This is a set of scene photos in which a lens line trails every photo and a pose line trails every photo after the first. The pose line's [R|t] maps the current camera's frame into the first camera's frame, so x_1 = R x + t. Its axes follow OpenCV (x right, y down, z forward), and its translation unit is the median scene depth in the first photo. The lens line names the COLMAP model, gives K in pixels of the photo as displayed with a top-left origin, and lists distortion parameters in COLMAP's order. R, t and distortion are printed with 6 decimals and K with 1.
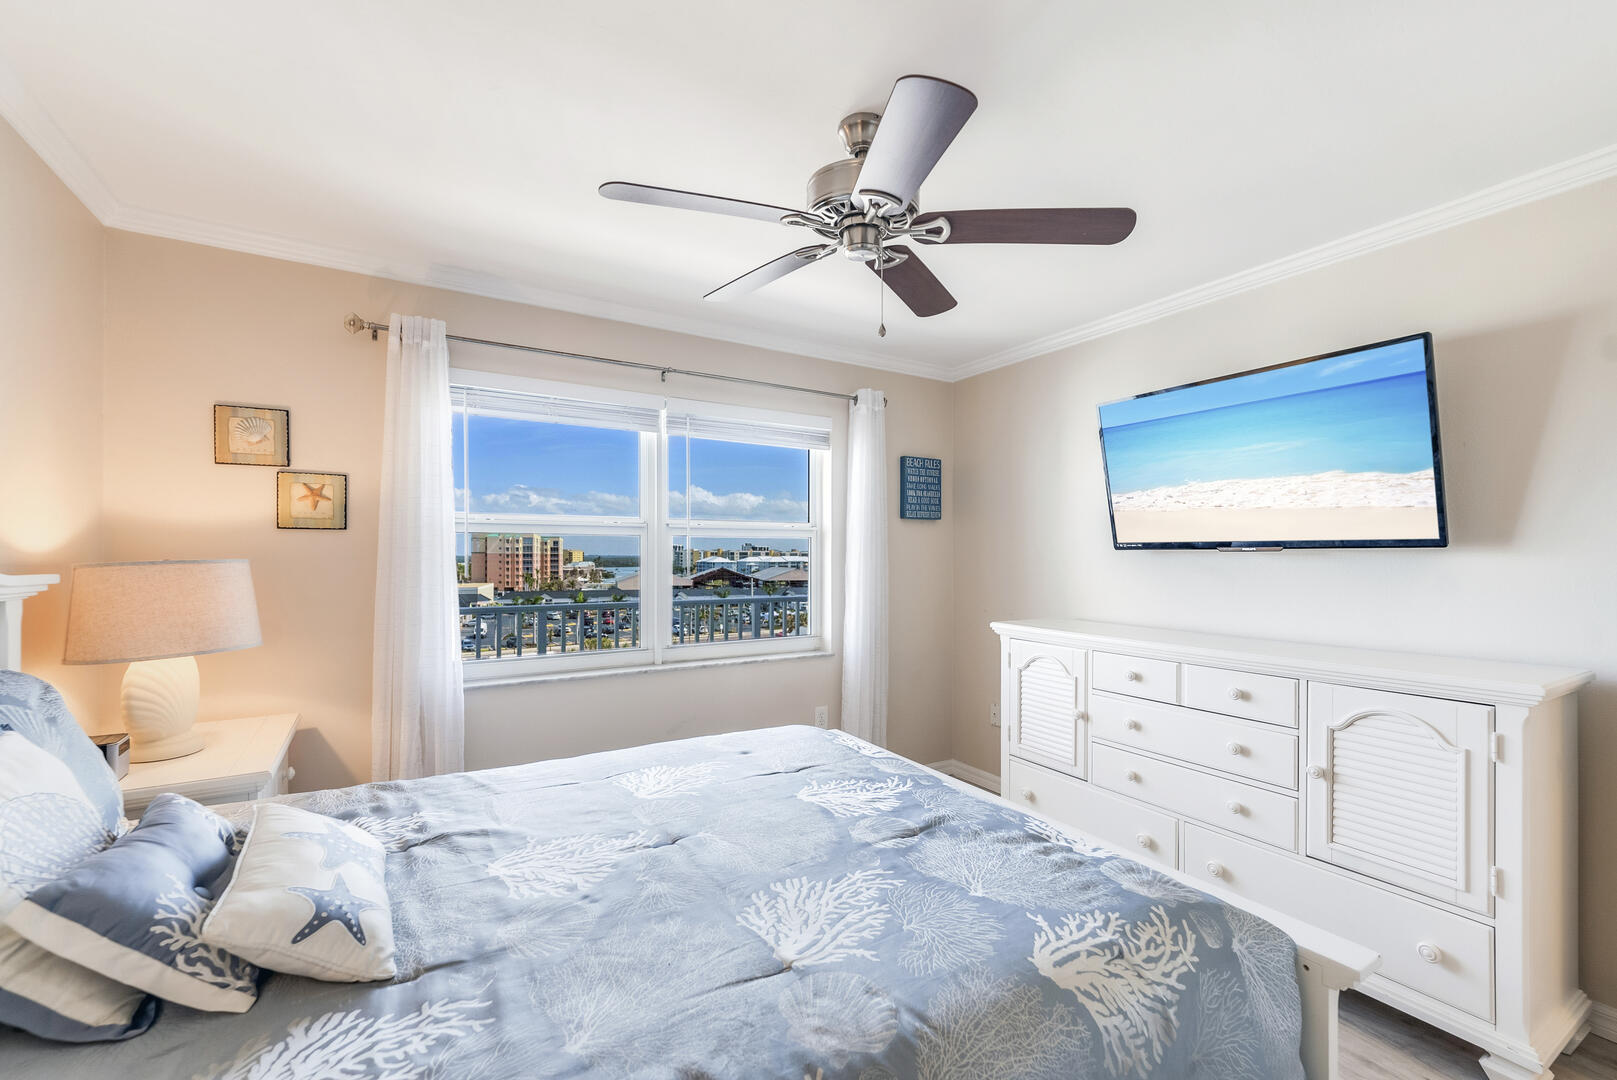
lens RADIAL K [[671.3, 0, 804.0], [0, 671.3, 550.0], [0, 0, 1]] dist [-0.000159, -0.000157]
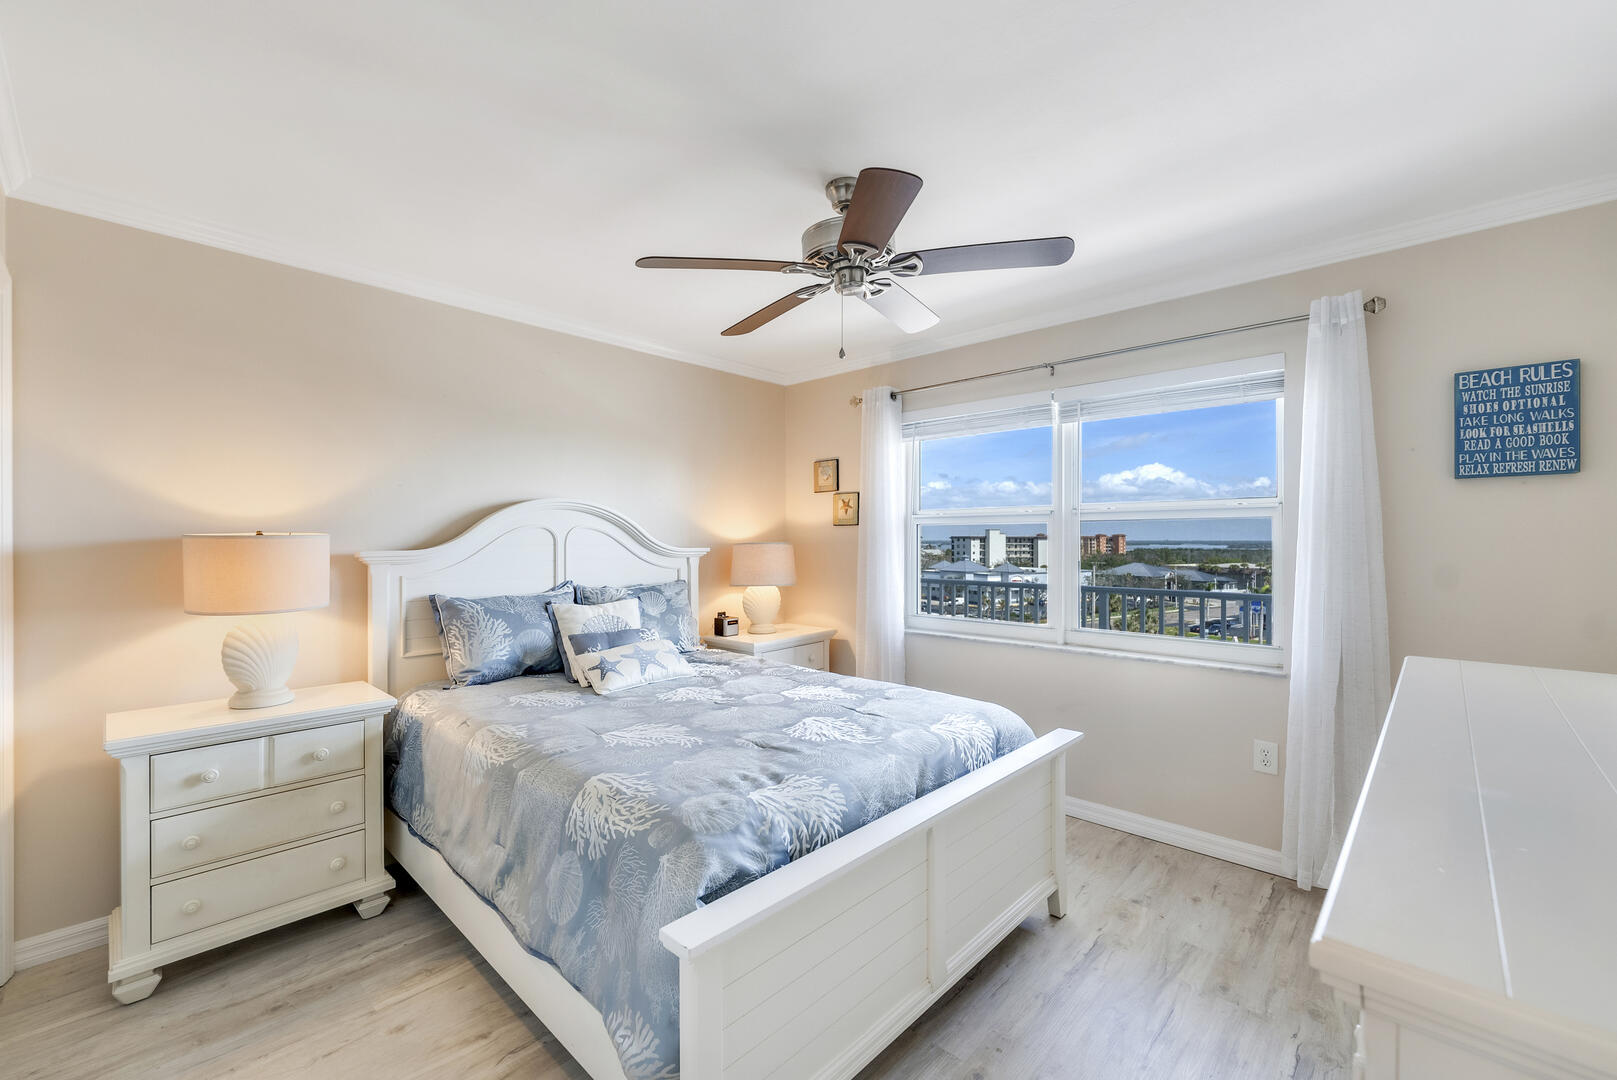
lens RADIAL K [[671.3, 0, 807.1], [0, 671.3, 539.7], [0, 0, 1]] dist [-0.000159, -0.000157]
pose [[0.252656, -0.001004, -0.967556, 1.437275], [0.008135, 0.999966, 0.001087, 0.005313], [0.967522, -0.008145, 0.252656, 0.718623]]
